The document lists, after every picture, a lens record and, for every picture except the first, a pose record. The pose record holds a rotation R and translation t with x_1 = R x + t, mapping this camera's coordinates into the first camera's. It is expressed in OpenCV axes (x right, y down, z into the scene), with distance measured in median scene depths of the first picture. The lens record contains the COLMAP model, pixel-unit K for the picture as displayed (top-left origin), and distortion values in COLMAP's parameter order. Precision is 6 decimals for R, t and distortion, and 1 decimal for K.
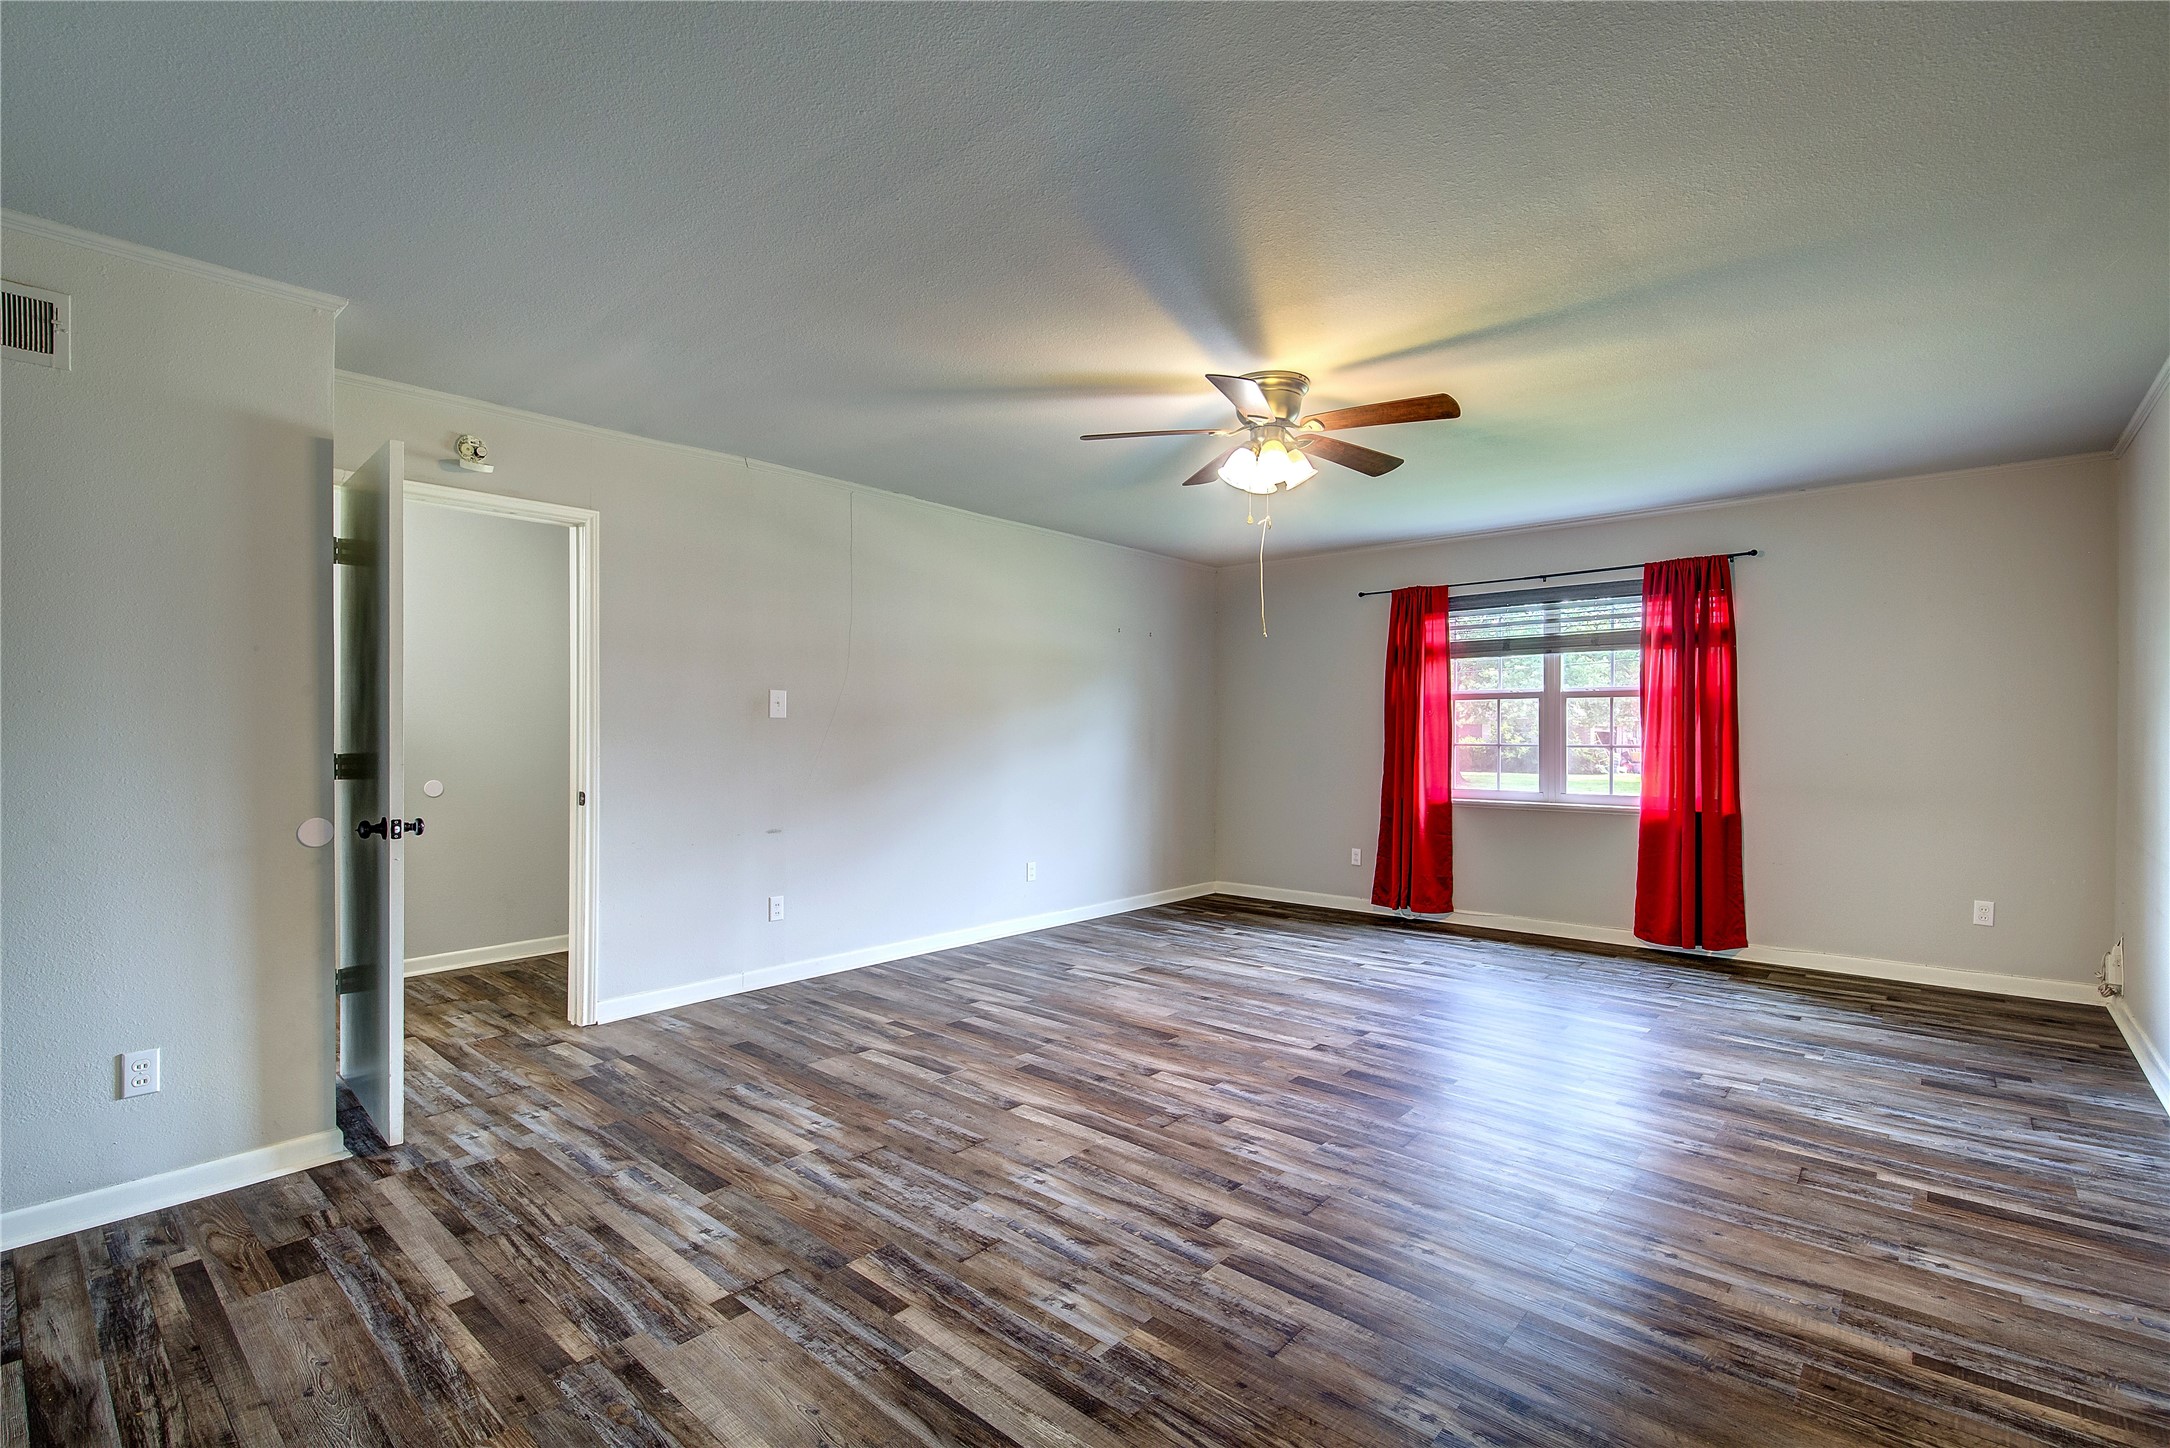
lens RADIAL K [[985.4, 0, 1089.4], [0, 985.4, 734.7], [0, 0, 1]] dist [-0.000889, 0.000980]
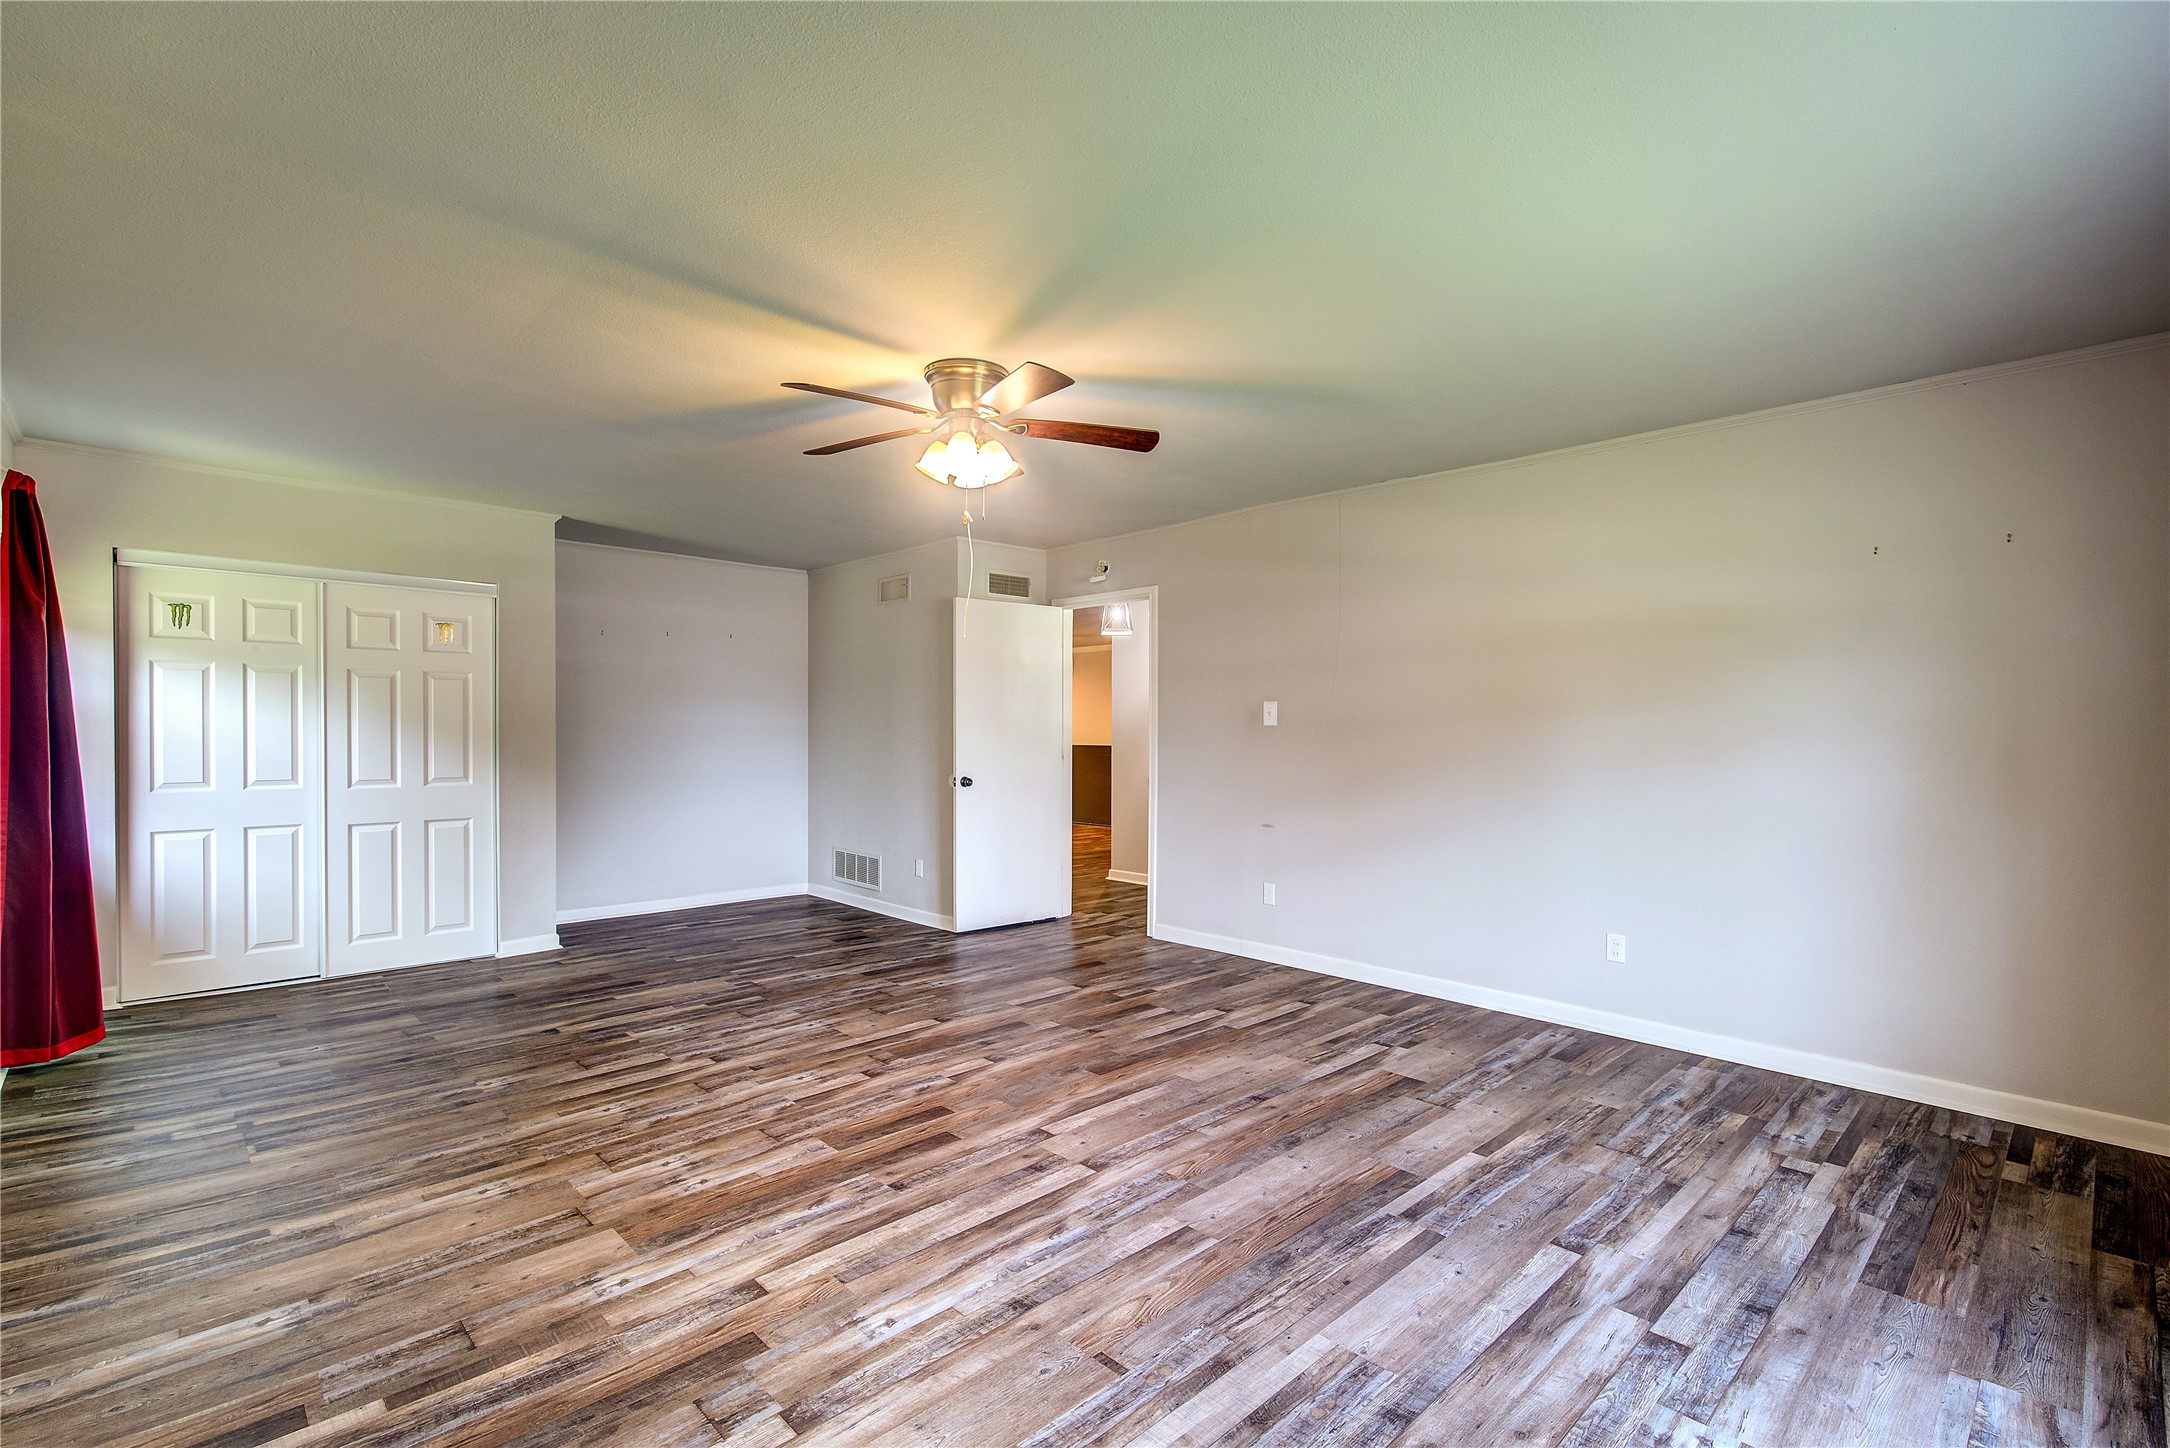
lens RADIAL K [[985.4, 0, 1089.4], [0, 985.4, 734.7], [0, 0, 1]] dist [-0.000889, 0.000980]
pose [[-0.090723, 0.000079, -0.995876, 1.335663], [-0.009718, 0.999952, 0.000964, -0.009975], [0.995829, 0.009765, -0.090718, 1.440648]]
